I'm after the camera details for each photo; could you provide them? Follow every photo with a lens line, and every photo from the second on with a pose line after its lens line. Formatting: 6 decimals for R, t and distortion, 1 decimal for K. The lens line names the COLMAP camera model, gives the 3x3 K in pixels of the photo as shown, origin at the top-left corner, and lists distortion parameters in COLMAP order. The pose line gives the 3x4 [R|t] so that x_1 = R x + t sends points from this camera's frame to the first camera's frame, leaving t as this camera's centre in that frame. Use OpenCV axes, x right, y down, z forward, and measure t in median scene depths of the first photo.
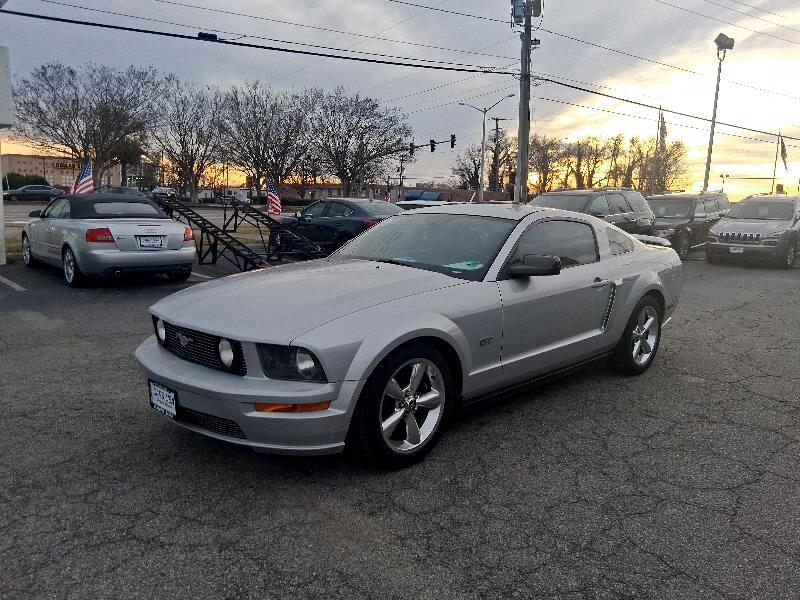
lens RADIAL K [[598.0, 0, 402.9], [0, 598.0, 304.5], [0, 0, 1]] dist [0.132479, -0.209101]
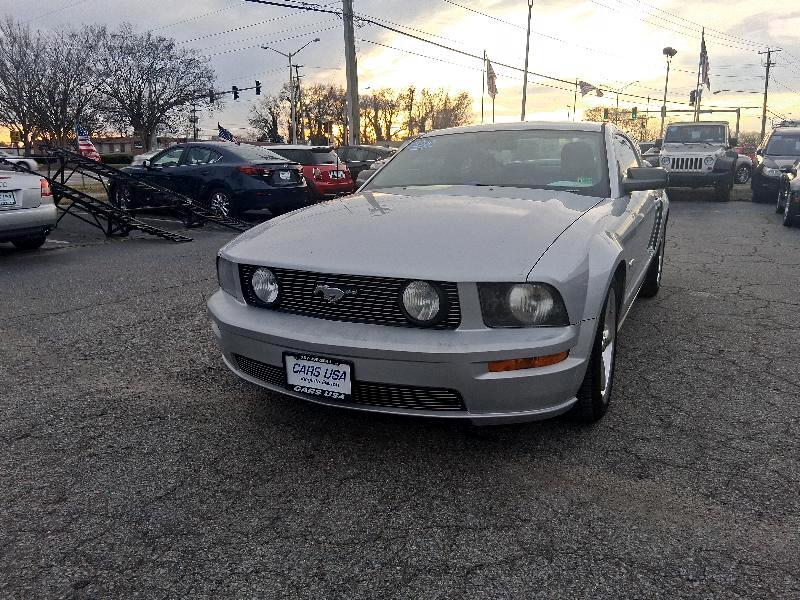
lens RADIAL K [[602.7, 0, 400.0], [0, 602.7, 300.0], [0, 0, 1]] dist [0.109627, -0.170140]
pose [[0.948293, -0.102794, 0.300288, -0.099558], [0.083179, 0.993522, 0.077427, 0.003334], [-0.306302, -0.048446, 0.950701, 0.055810]]
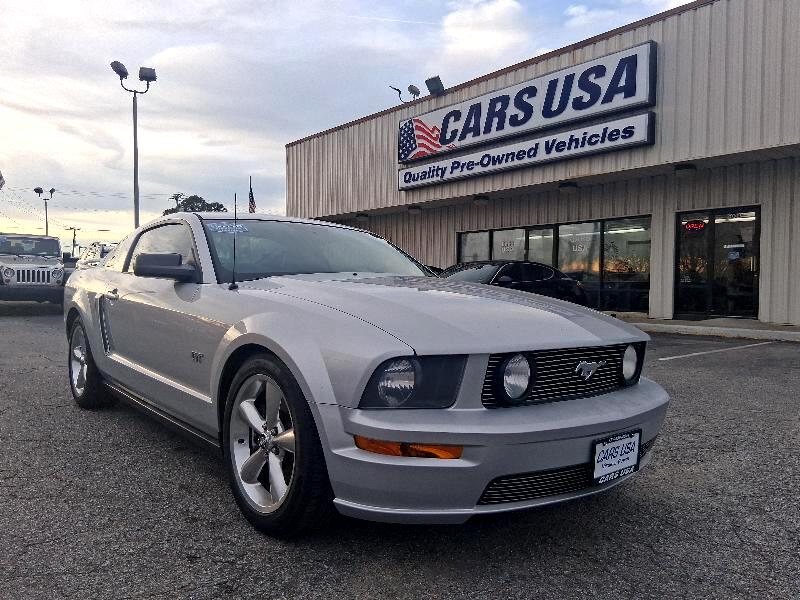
lens RADIAL K [[602.7, 0, 400.0], [0, 602.7, 300.0], [0, 0, 1]] dist [0.109627, -0.170140]
pose [[0.095547, -0.051101, 0.994112, -0.213044], [0.148428, 0.988248, 0.036533, -0.015403], [-0.984297, 0.144063, 0.102009, 0.223556]]
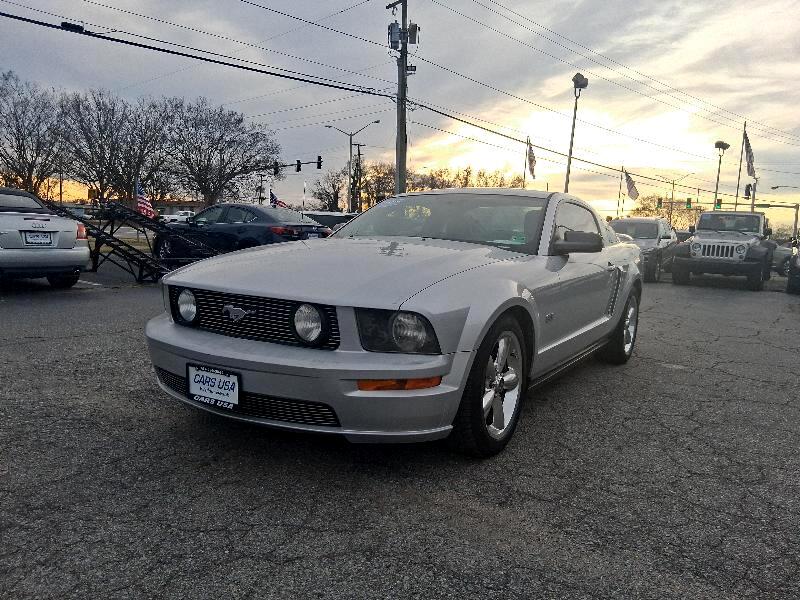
lens RADIAL K [[598.0, 0, 402.9], [0, 598.0, 304.5], [0, 0, 1]] dist [0.132479, -0.209101]
pose [[0.972203, -0.005701, 0.234069, -0.065993], [0.015184, 0.999134, -0.038732, 0.016228], [-0.233645, 0.041210, 0.971448, 0.032492]]
